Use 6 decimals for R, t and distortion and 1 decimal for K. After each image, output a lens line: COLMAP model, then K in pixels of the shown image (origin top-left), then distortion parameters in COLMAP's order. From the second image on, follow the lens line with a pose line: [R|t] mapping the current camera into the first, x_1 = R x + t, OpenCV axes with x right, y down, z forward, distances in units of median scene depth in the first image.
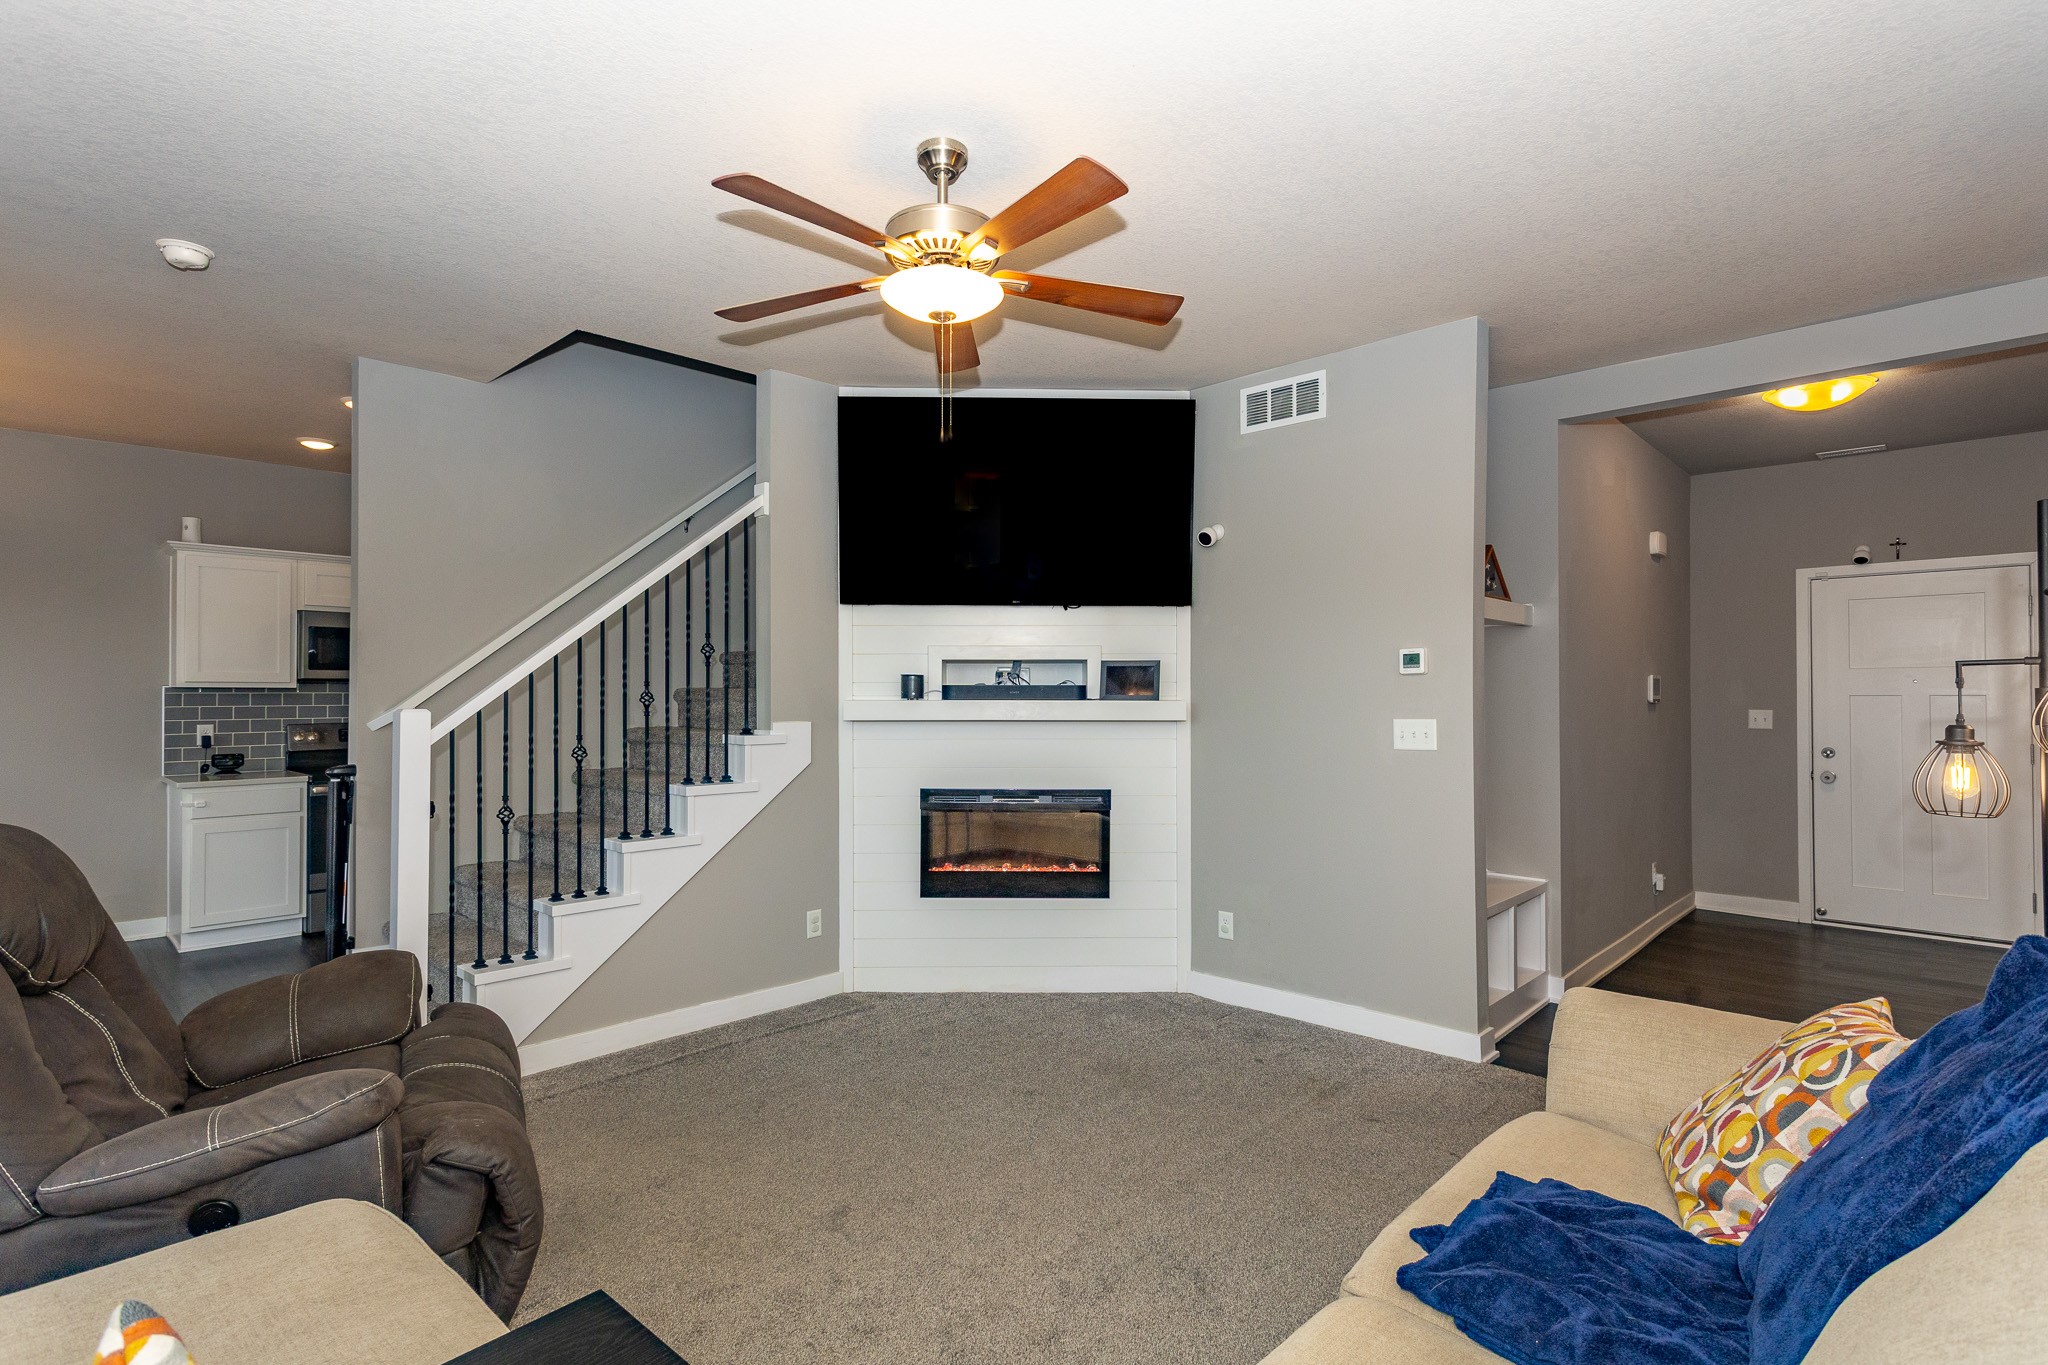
lens RADIAL K [[988.9, 0, 1029.2], [0, 988.9, 685.6], [0, 0, 1]] dist [0.002105, 0.000515]
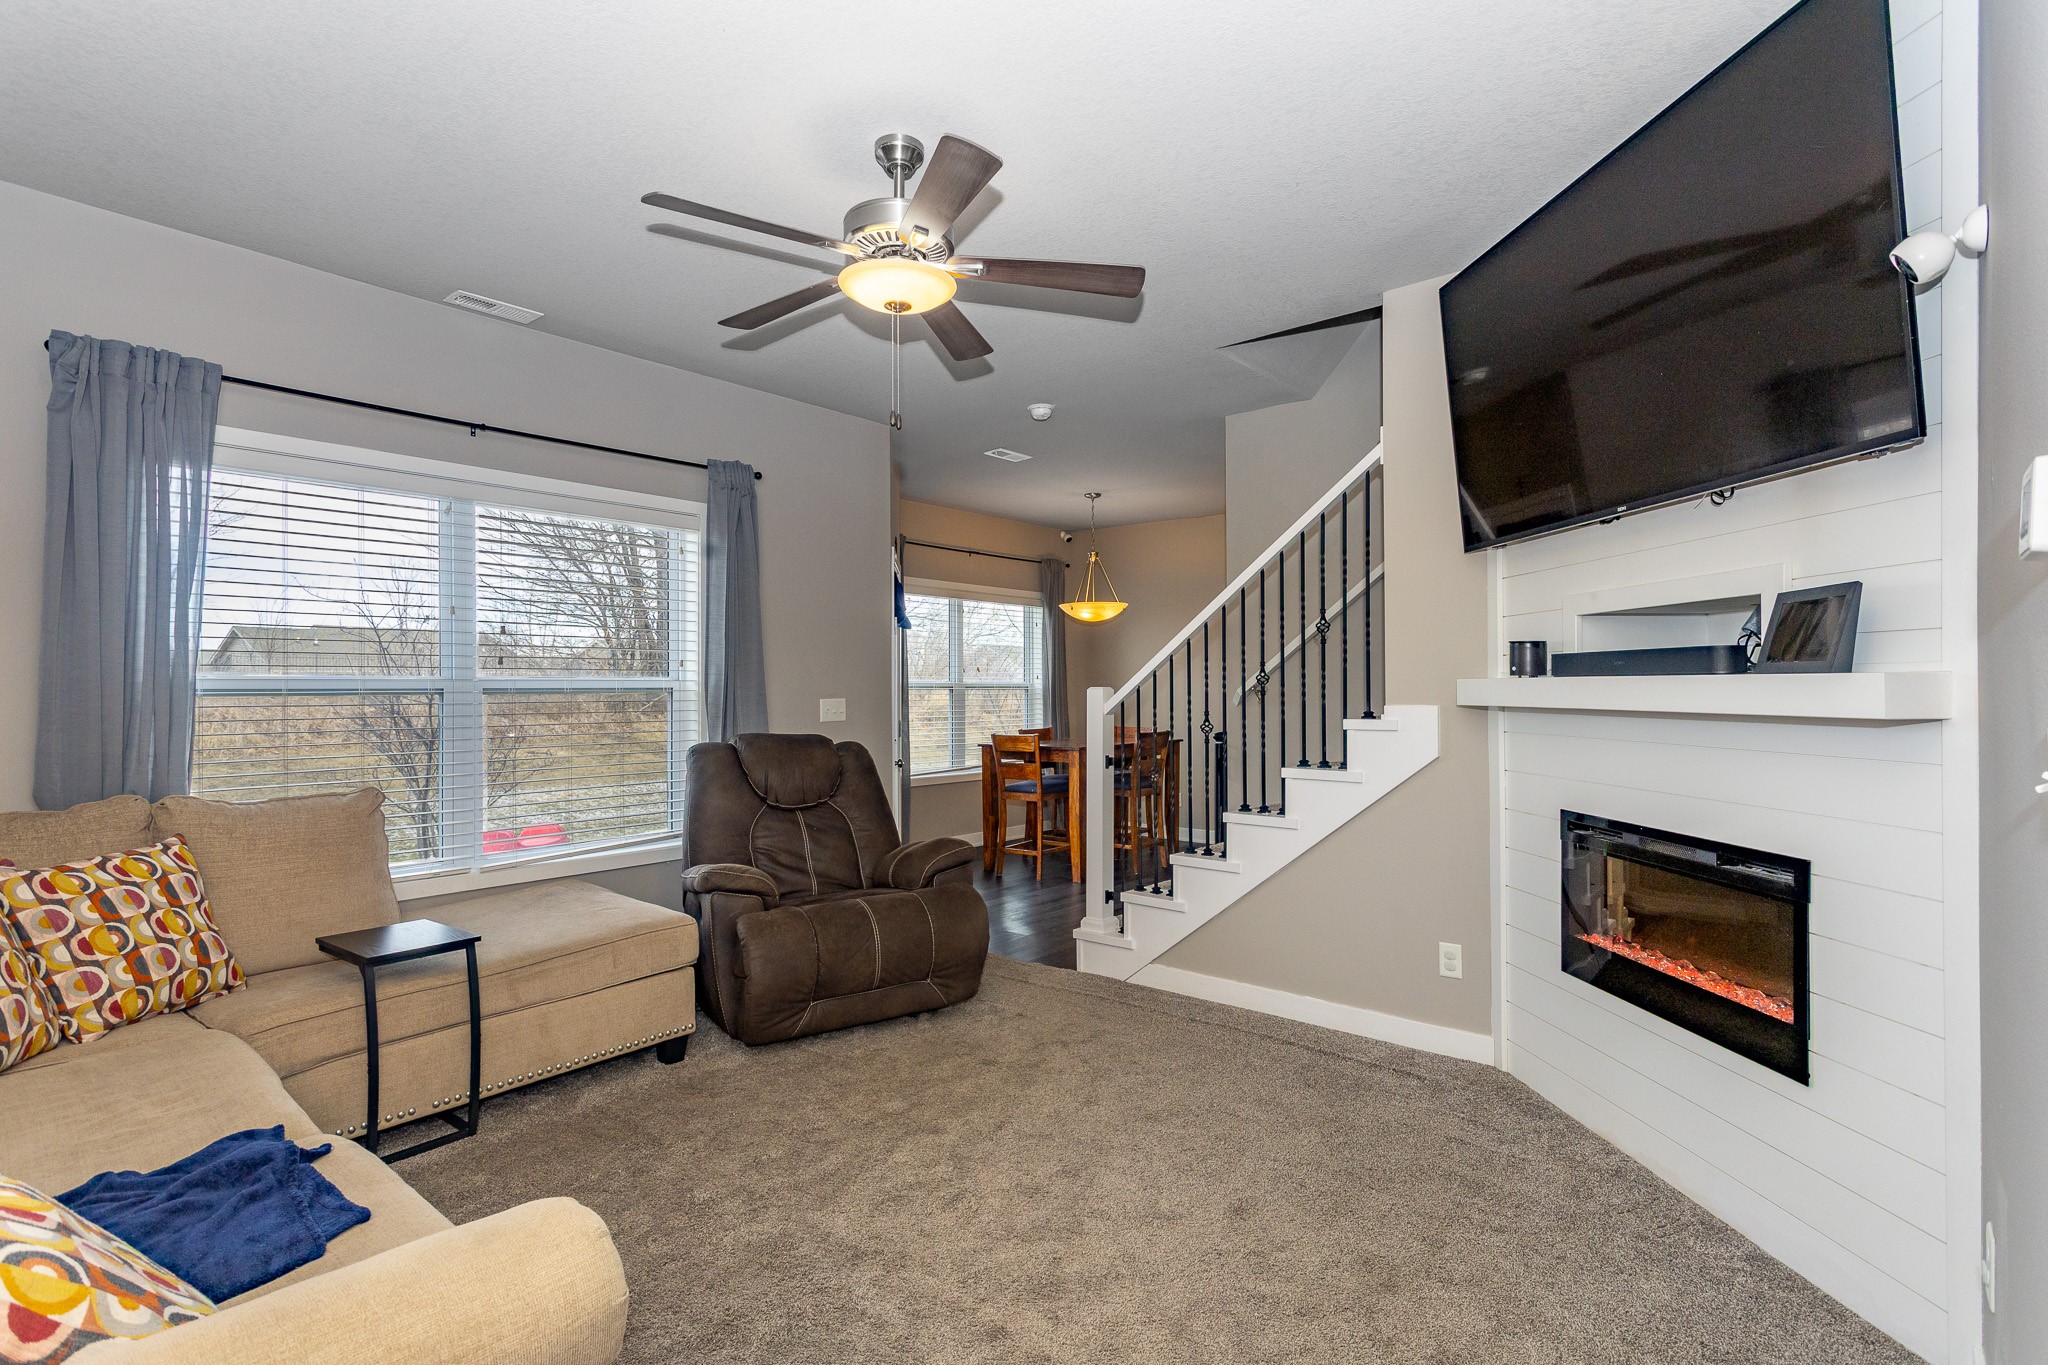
lens RADIAL K [[988.9, 0, 1029.2], [0, 988.9, 685.6], [0, 0, 1]] dist [0.002105, 0.000515]
pose [[0.069962, -0.001872, -0.997548, 0.568136], [0.014174, 0.999899, -0.000882, 0.016497], [0.997449, -0.014077, 0.069981, 0.627243]]
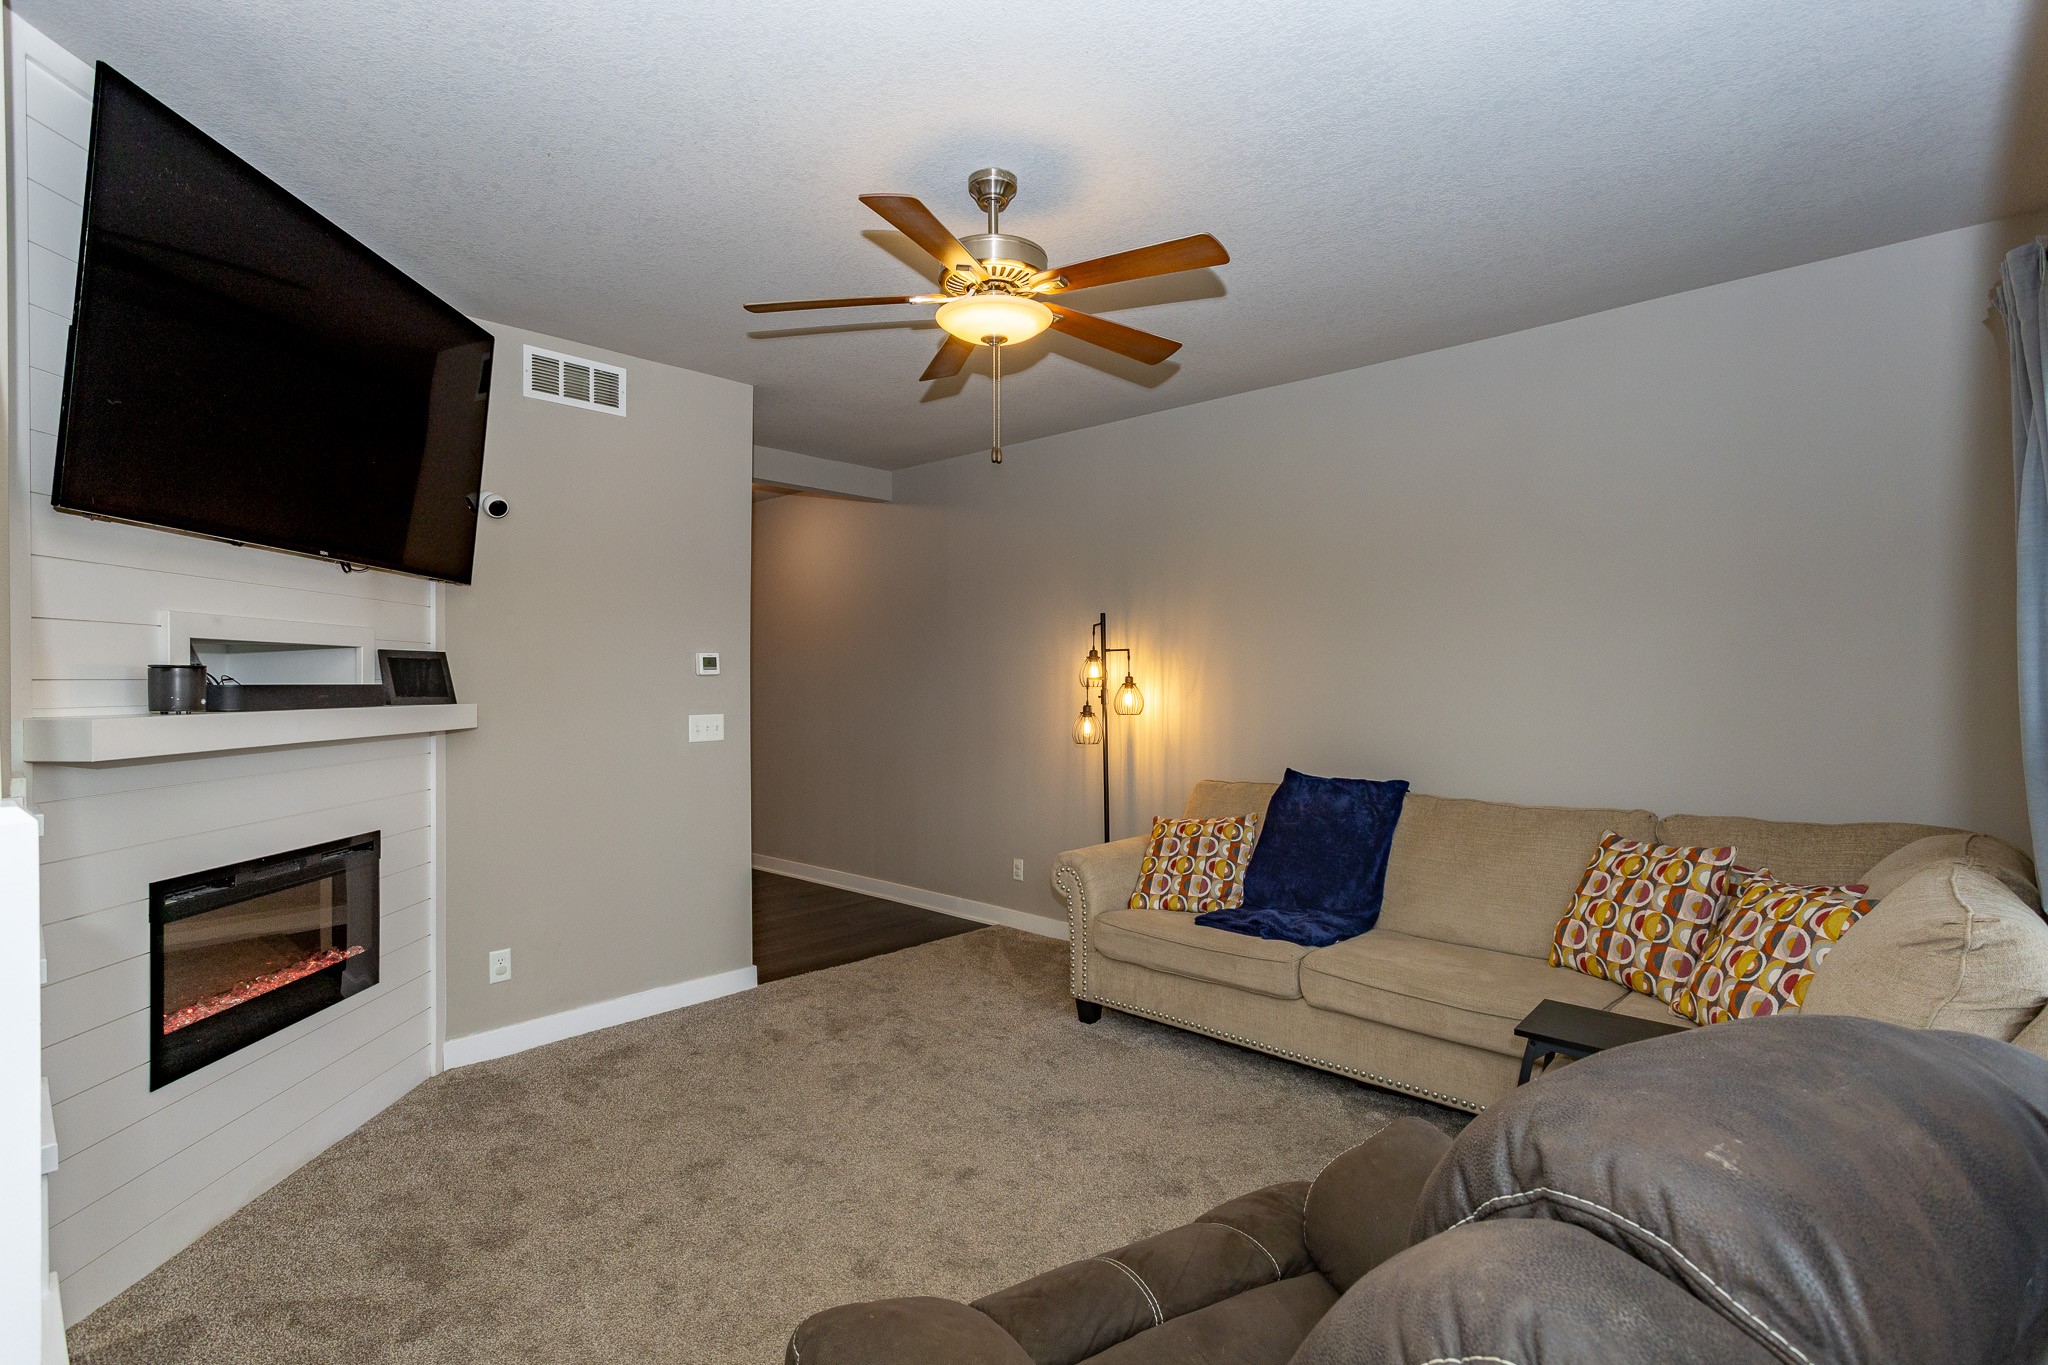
lens RADIAL K [[969.5, 0, 1031.6], [0, 969.5, 687.9], [0, 0, 1]] dist [-0.000154, 0.000291]
pose [[-0.015396, -0.007412, 0.999854, -0.661779], [-0.011118, 0.999912, 0.007242, -0.008195], [-0.999820, -0.011005, -0.015477, 0.576001]]
